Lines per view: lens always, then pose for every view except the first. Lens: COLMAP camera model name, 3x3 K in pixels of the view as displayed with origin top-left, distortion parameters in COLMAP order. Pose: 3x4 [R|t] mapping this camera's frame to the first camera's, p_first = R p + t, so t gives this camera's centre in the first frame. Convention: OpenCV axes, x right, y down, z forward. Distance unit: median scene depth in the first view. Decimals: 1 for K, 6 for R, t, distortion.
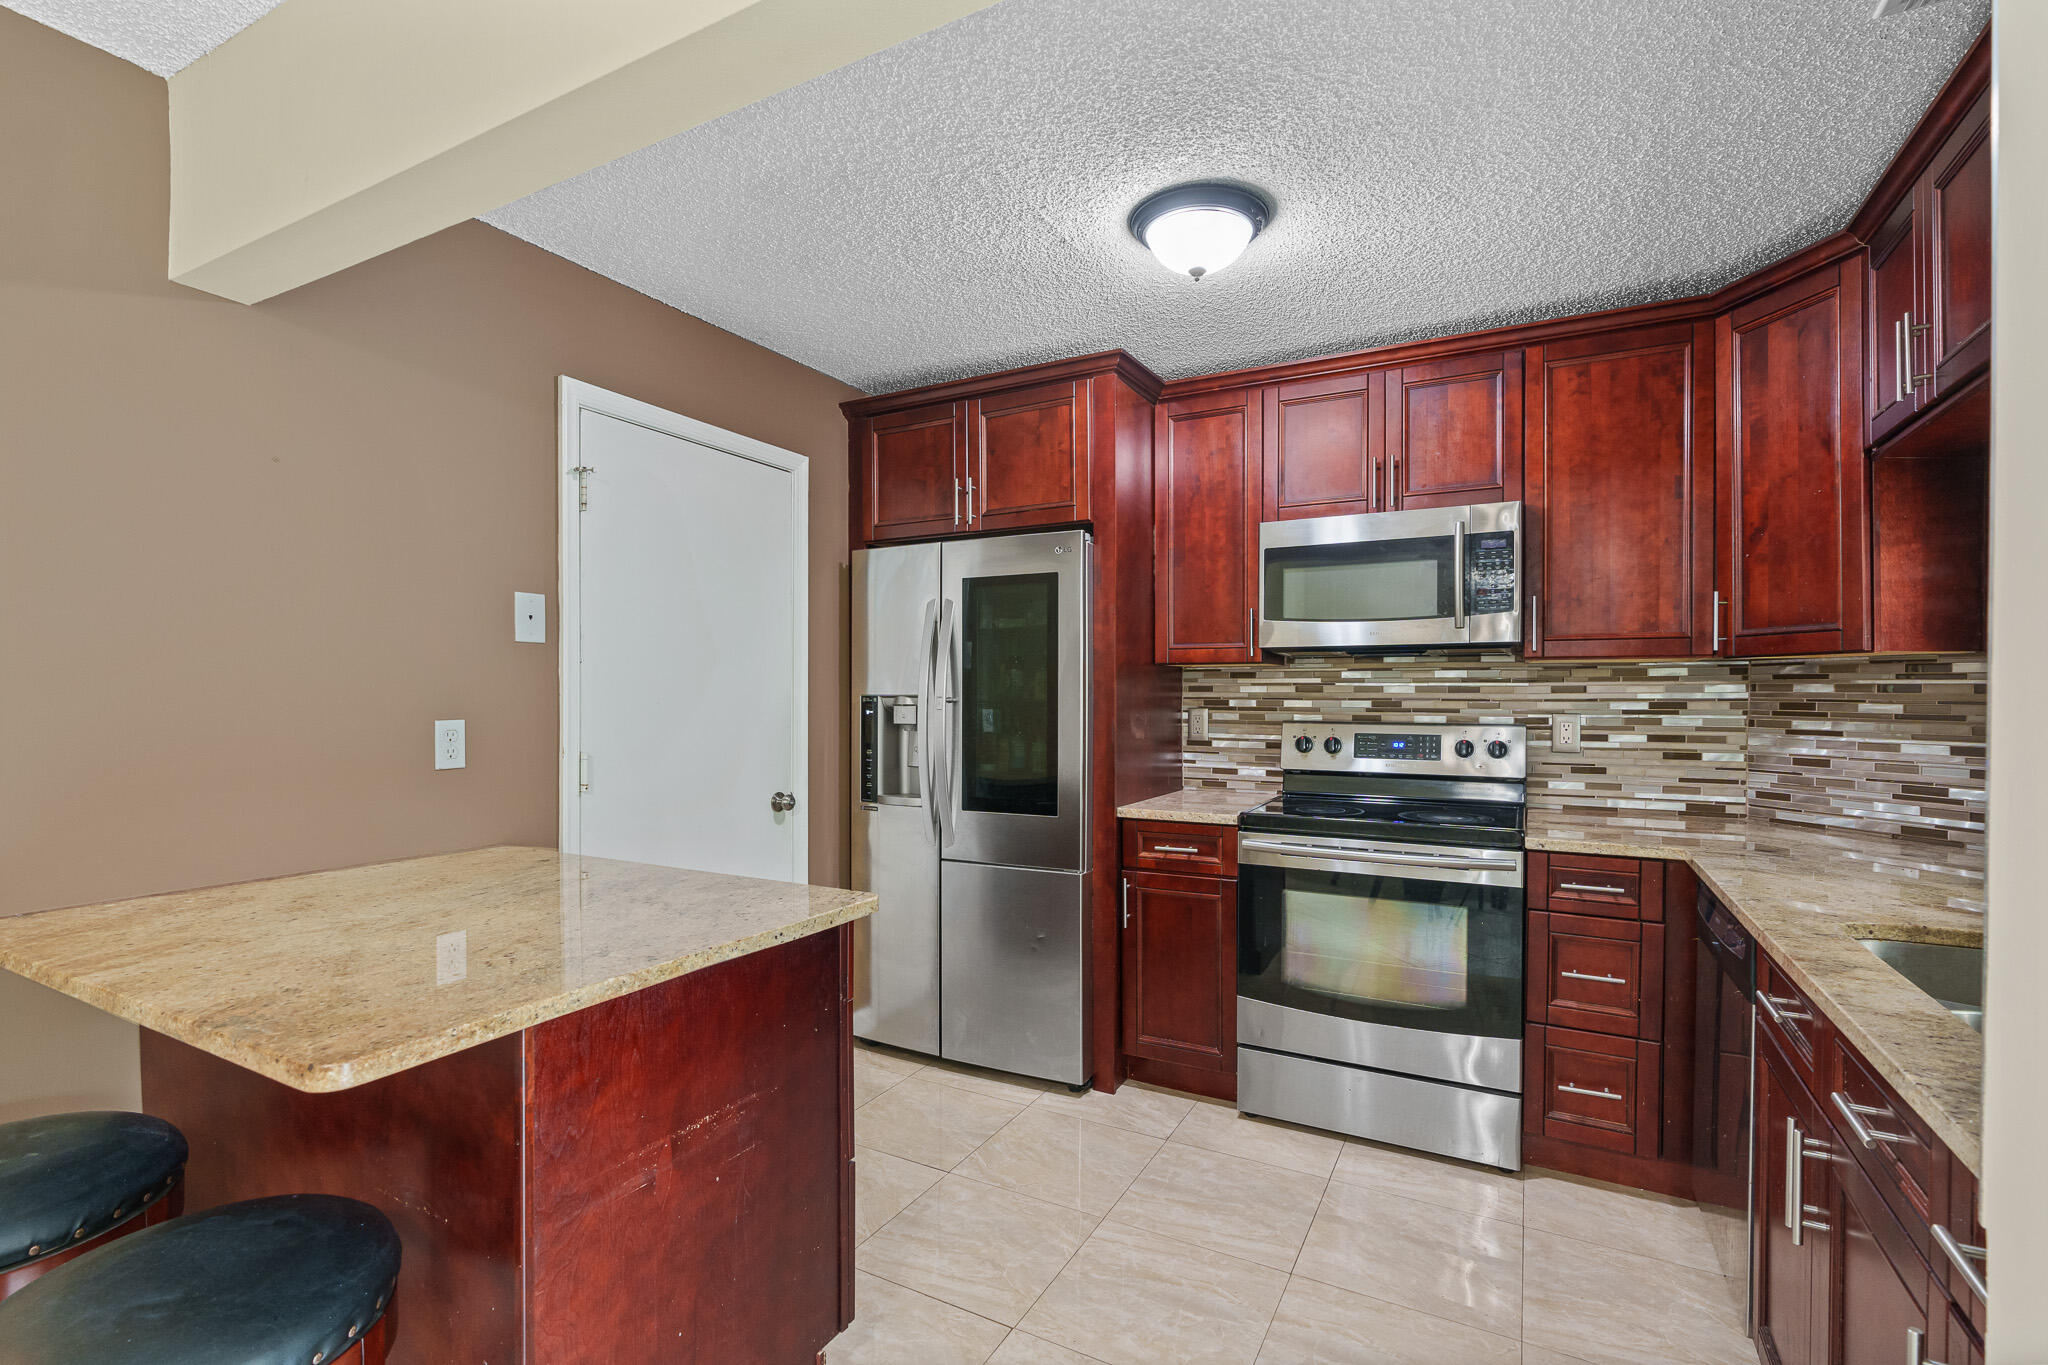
lens RADIAL K [[932.7, 0, 1009.7], [0, 932.7, 697.7], [0, 0, 1]] dist [-0.007460, 0.002984]
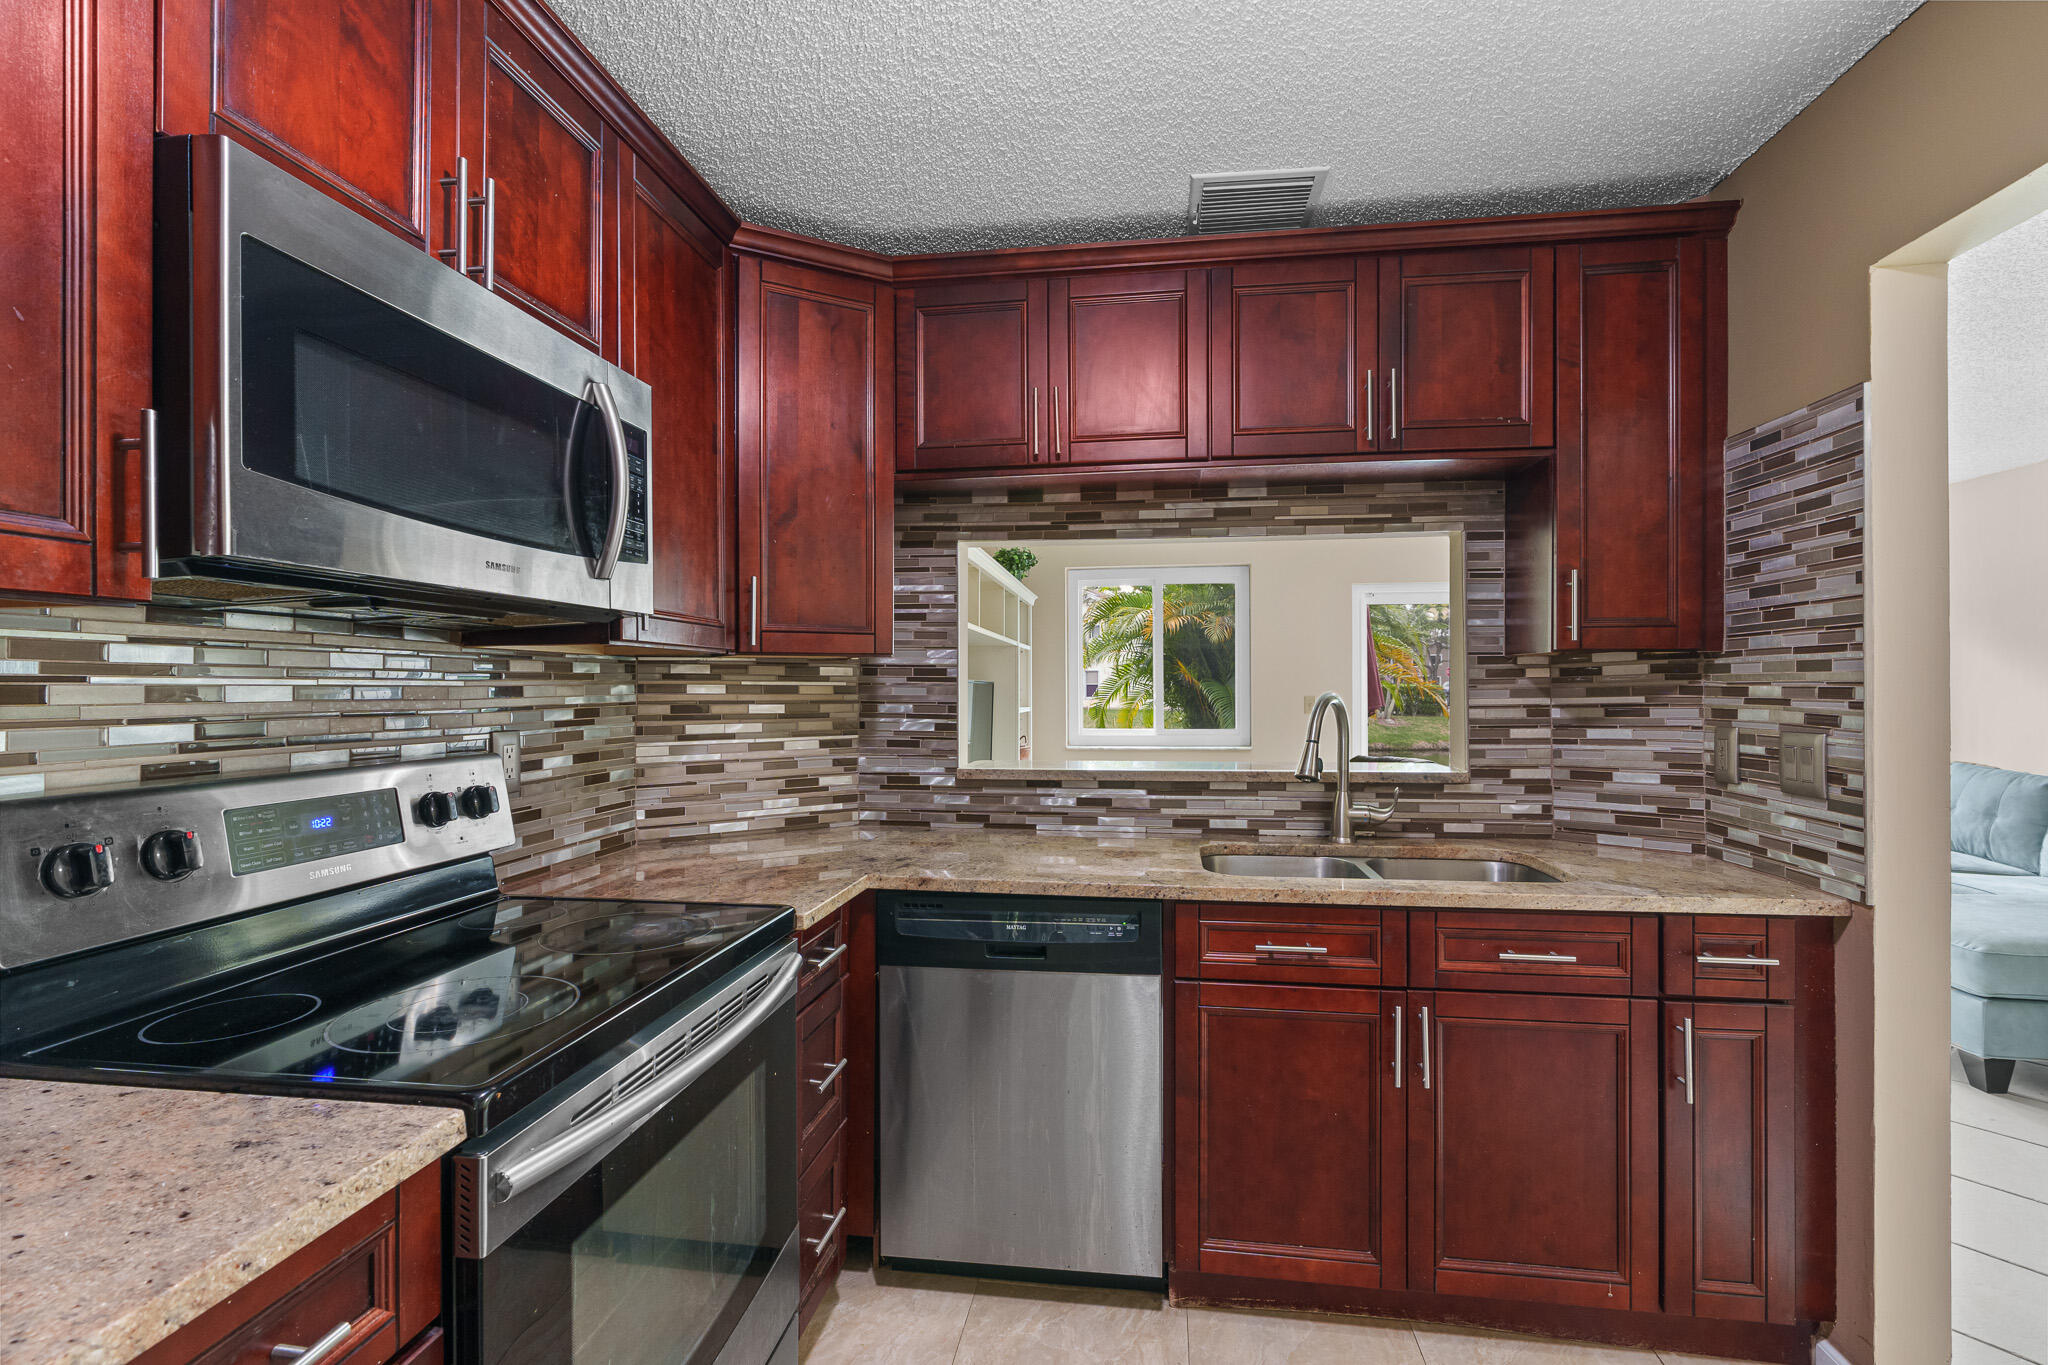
lens RADIAL K [[932.7, 0, 1021.1], [0, 932.7, 685.0], [0, 0, 1]] dist [-0.007460, 0.002984]
pose [[-0.354980, 0.000507, 0.934874, -0.110670], [0.007485, 0.999969, 0.002299, -0.013041], [-0.934844, 0.007814, -0.354973, 0.942651]]
